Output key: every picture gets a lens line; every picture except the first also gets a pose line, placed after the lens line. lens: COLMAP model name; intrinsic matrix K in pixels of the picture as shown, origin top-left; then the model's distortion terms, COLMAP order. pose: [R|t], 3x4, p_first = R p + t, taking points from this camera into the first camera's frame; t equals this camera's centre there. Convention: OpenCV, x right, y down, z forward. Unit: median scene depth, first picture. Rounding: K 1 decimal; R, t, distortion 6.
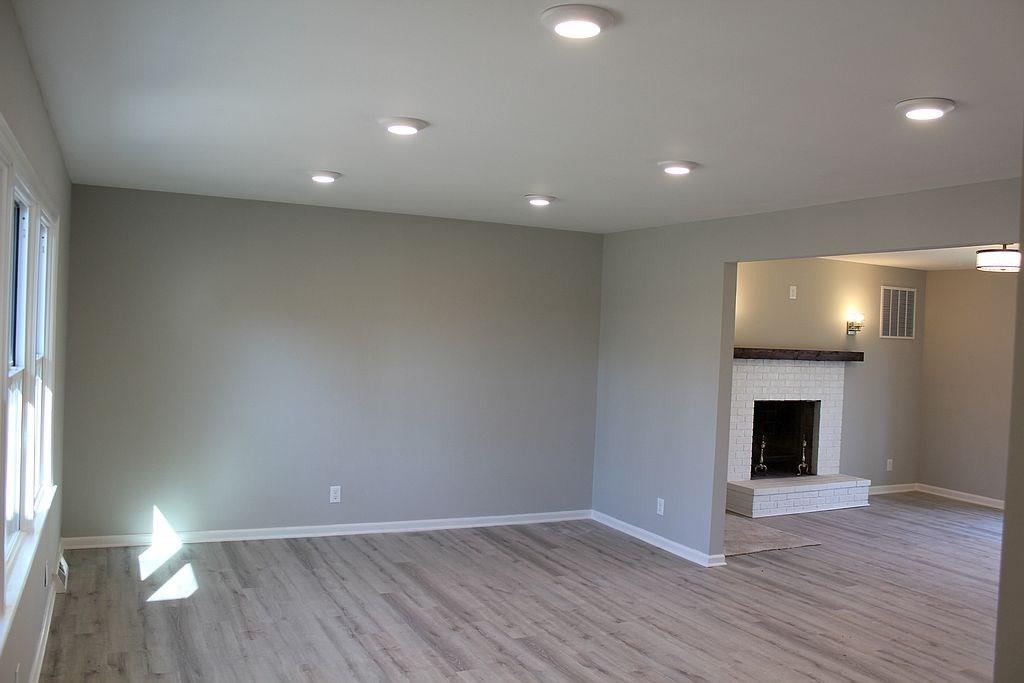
lens RADIAL K [[862.1, 0, 512.0], [0, 862.1, 341.5], [0, 0, 1]] dist [-0.059884, 0.008635]
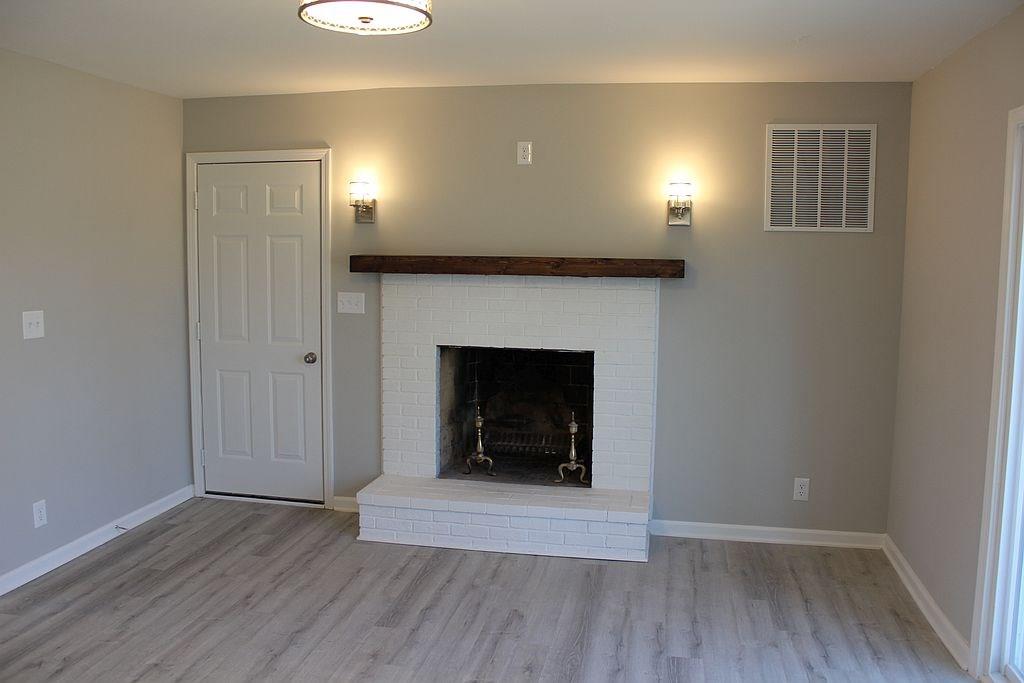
lens RADIAL K [[862.1, 0, 512.0], [0, 862.1, 341.5], [0, 0, 1]] dist [-0.059884, 0.008635]
pose [[0.792106, 0.027675, -0.609755, 0.639942], [0.007473, 0.998457, 0.055025, 0.032232], [0.610337, -0.048142, 0.790677, 0.531886]]
